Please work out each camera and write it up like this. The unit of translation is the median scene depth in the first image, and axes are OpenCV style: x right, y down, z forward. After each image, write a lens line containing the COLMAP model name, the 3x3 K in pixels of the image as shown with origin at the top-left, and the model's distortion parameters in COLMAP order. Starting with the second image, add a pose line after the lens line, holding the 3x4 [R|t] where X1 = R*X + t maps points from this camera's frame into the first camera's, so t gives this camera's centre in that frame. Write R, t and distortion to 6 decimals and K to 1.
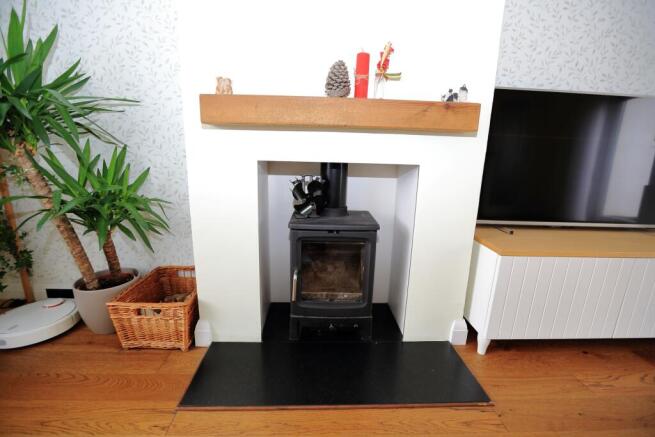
lens RADIAL K [[297.5, 0, 328.5], [0, 297.5, 213.1], [0, 0, 1]] dist [-0.055973, 0.021077]
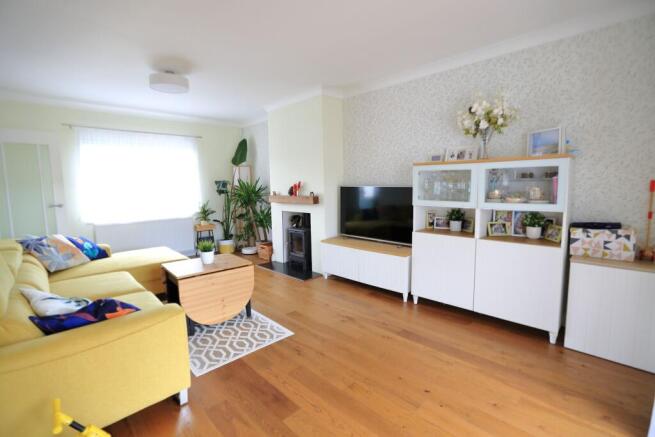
lens RADIAL K [[297.5, 0, 328.5], [0, 297.5, 213.1], [0, 0, 1]] dist [-0.055973, 0.021077]
pose [[0.693232, 0.030056, -0.720088, 2.861769], [-0.115040, 0.990934, -0.069390, 0.047718], [0.711474, 0.130942, 0.690405, -1.180160]]
